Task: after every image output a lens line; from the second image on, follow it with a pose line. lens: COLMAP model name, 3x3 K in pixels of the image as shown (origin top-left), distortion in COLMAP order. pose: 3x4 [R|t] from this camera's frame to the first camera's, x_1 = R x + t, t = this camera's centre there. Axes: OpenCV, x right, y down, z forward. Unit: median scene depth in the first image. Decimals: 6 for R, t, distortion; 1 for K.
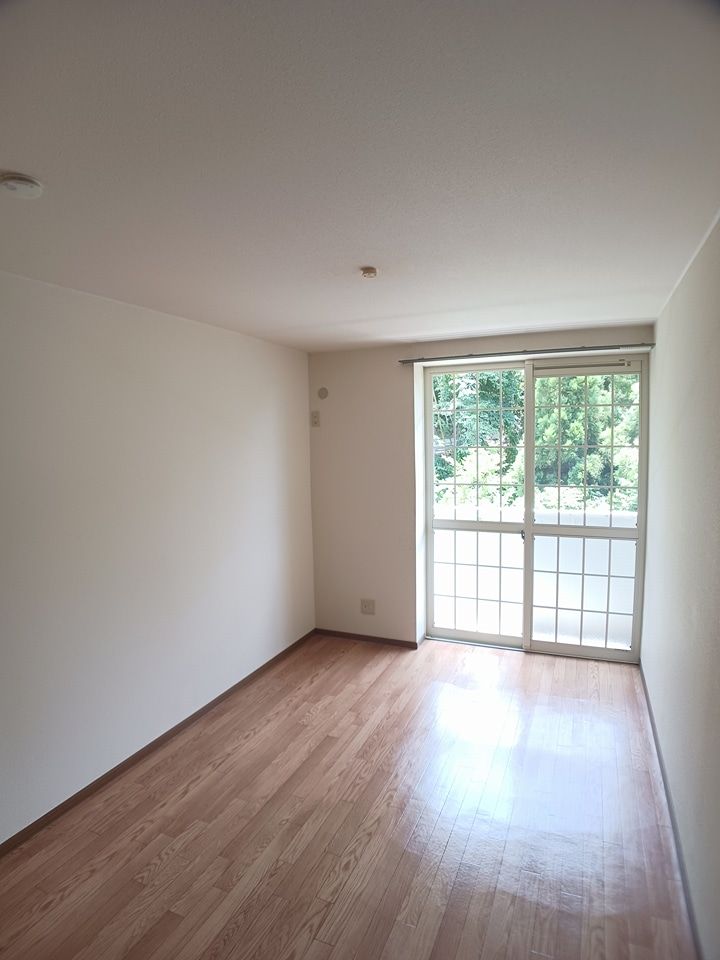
lens RADIAL K [[514.2, 0, 368.1], [0, 514.2, 484.9], [0, 0, 1]] dist [-0.057272, 0.001173]
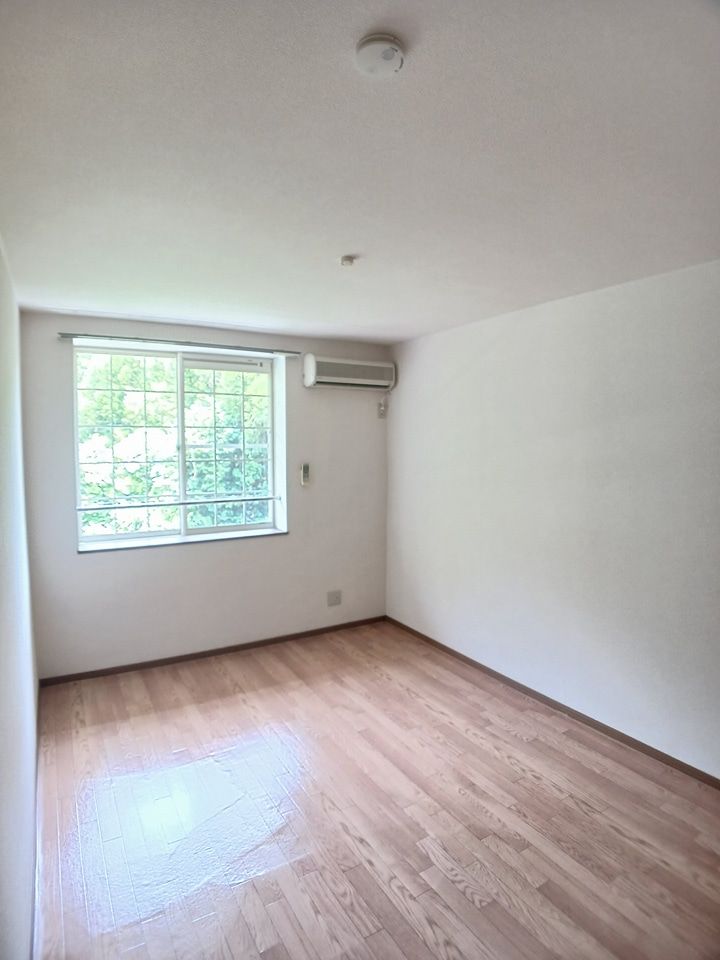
lens RADIAL K [[514.2, 0, 363.9], [0, 514.2, 475.4], [0, 0, 1]] dist [-0.057272, 0.001173]
pose [[0.595111, -0.057223, 0.801604, -1.116924], [0.058714, 0.997892, 0.027646, -0.038766], [-0.801496, 0.030613, 0.597216, 0.513082]]
